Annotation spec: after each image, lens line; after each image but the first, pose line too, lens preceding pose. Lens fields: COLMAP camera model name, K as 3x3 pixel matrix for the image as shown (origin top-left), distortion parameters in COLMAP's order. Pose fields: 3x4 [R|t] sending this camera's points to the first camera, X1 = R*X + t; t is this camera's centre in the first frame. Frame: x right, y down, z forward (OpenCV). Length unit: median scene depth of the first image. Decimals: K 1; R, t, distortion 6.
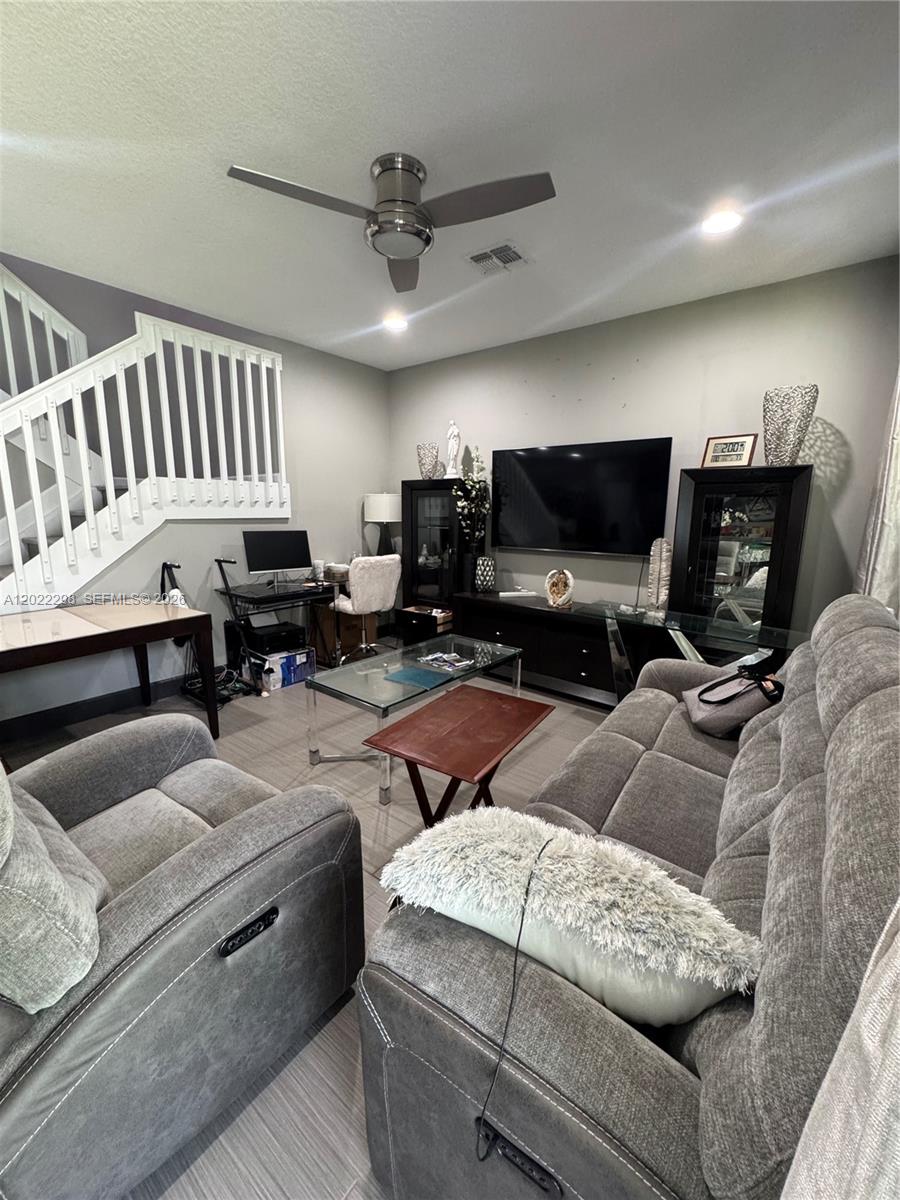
lens RADIAL K [[482.0, 0, 450.1], [0, 482.0, 601.1], [0, 0, 1]] dist [-0.004220, 0.000314]
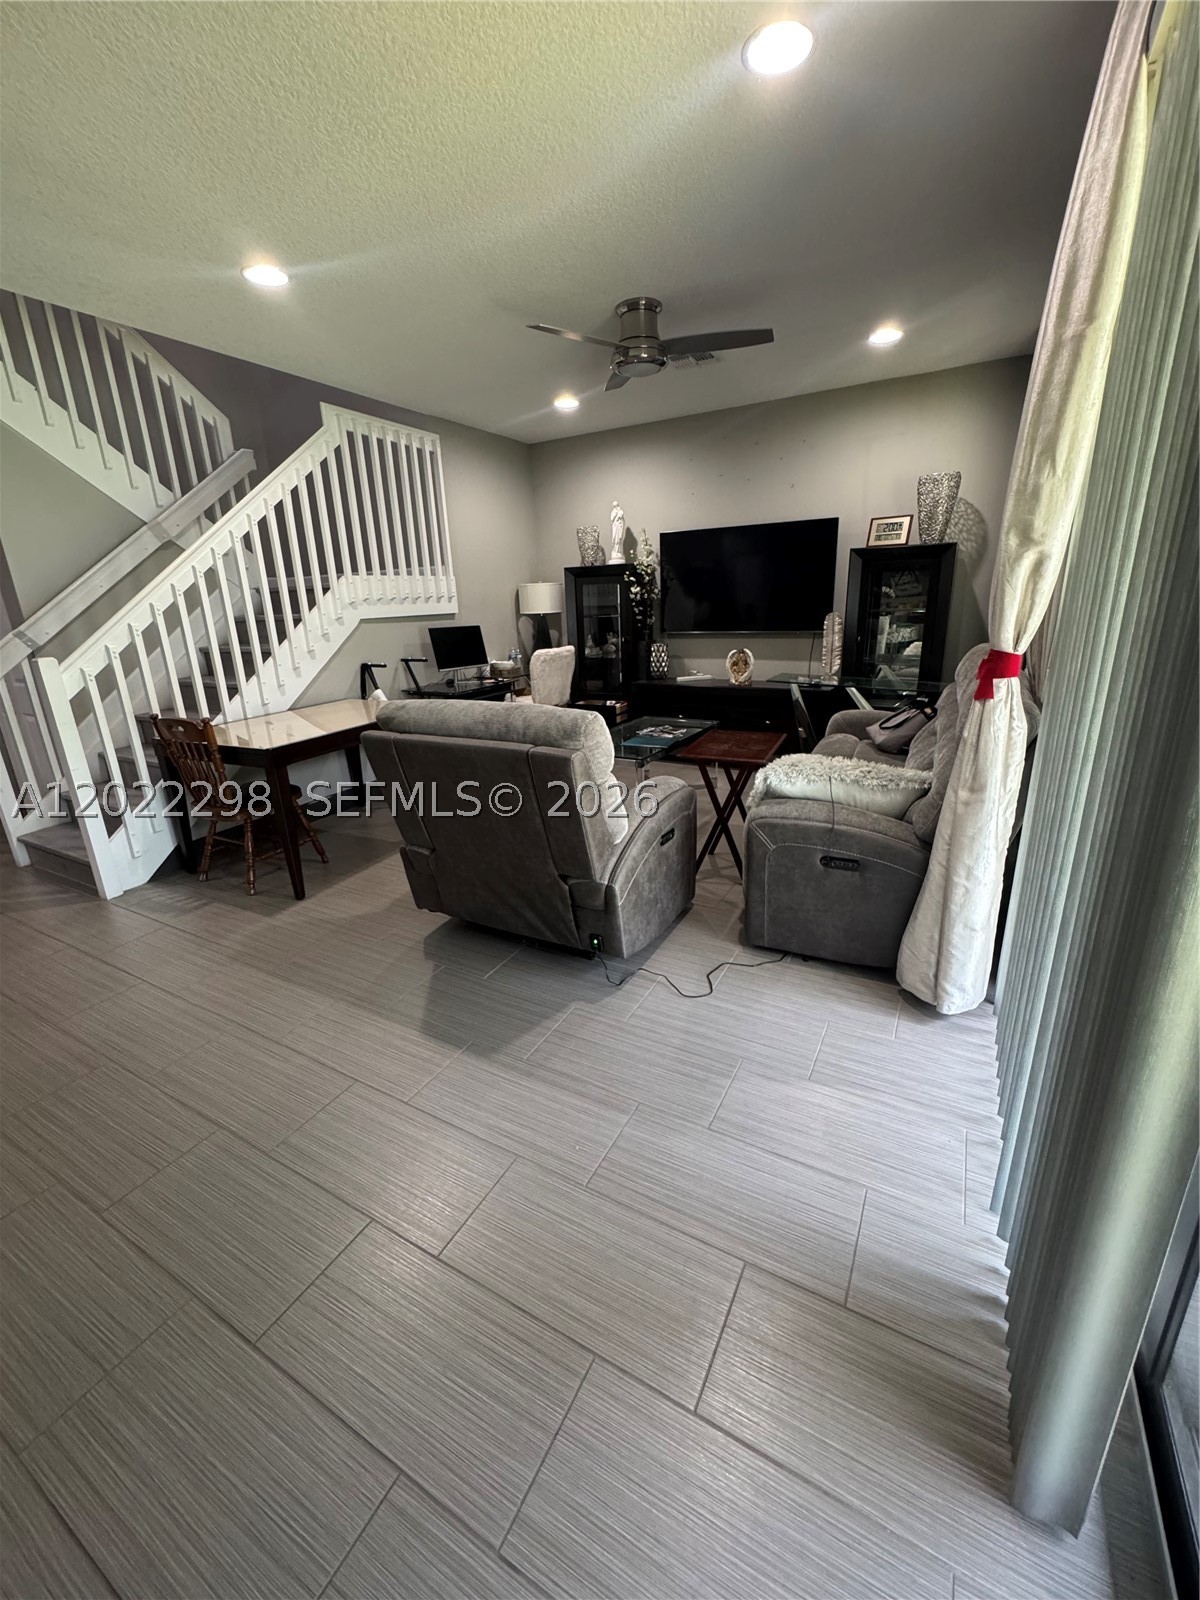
lens RADIAL K [[642.7, 0, 601.3], [0, 642.7, 798.0], [0, 0, 1]] dist [-0.004220, 0.000314]
pose [[0.988340, -0.086405, 0.125374, -0.271552], [0.071688, 0.990483, 0.117494, 0.069595], [-0.134333, -0.107136, 0.985128, -0.377482]]
